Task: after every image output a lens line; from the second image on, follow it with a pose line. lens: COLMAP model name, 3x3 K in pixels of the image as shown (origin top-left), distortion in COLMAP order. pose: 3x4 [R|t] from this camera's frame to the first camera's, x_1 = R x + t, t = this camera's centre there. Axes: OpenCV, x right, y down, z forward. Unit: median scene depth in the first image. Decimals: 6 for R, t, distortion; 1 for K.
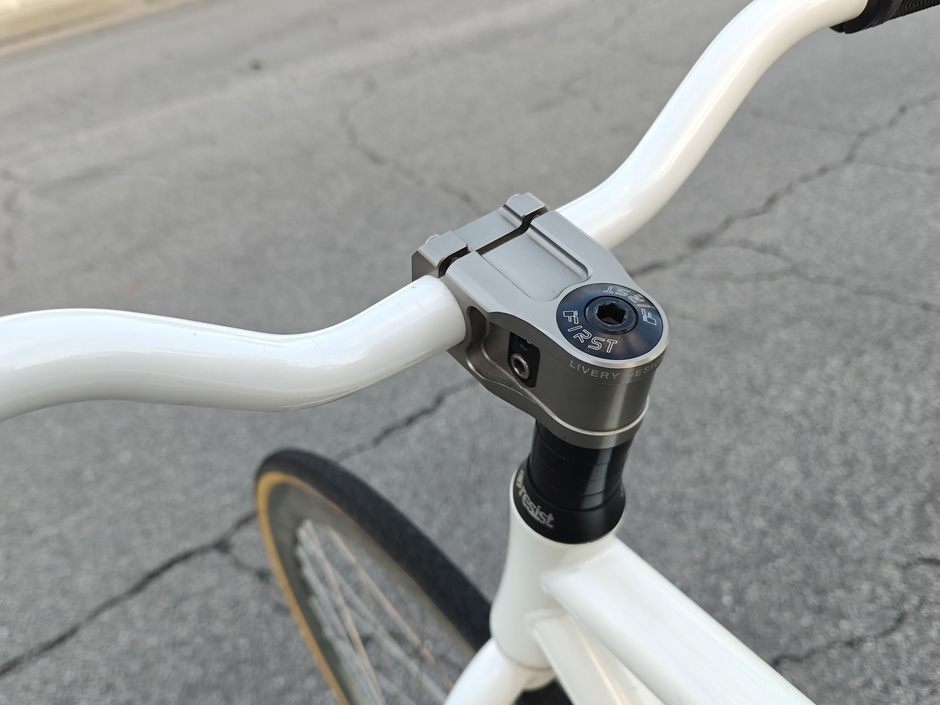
lens RADIAL K [[826.3, 0, 467.2], [0, 826.3, 355.1], [0, 0, 1]] dist [0.041517, -0.047416]
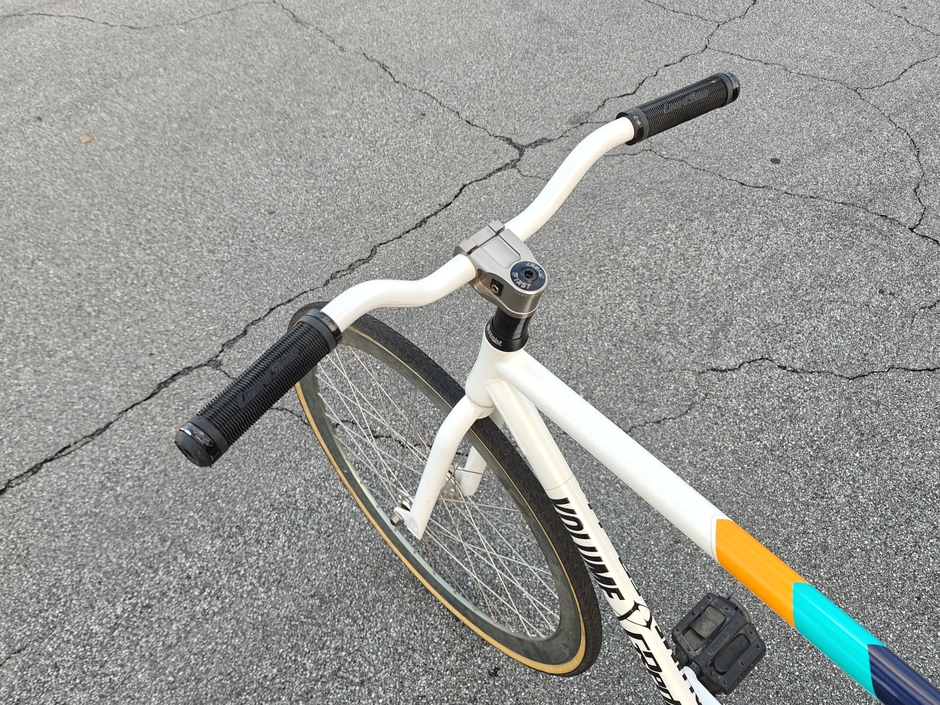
lens RADIAL K [[826.3, 0, 470.8], [0, 826.3, 350.5], [0, 0, 1]] dist [0.041517, -0.047416]
pose [[0.989656, -0.003531, 0.143418, -0.369336], [-0.025602, 0.979303, 0.200776, -0.302651], [-0.141158, -0.202371, 0.969082, -1.530723]]
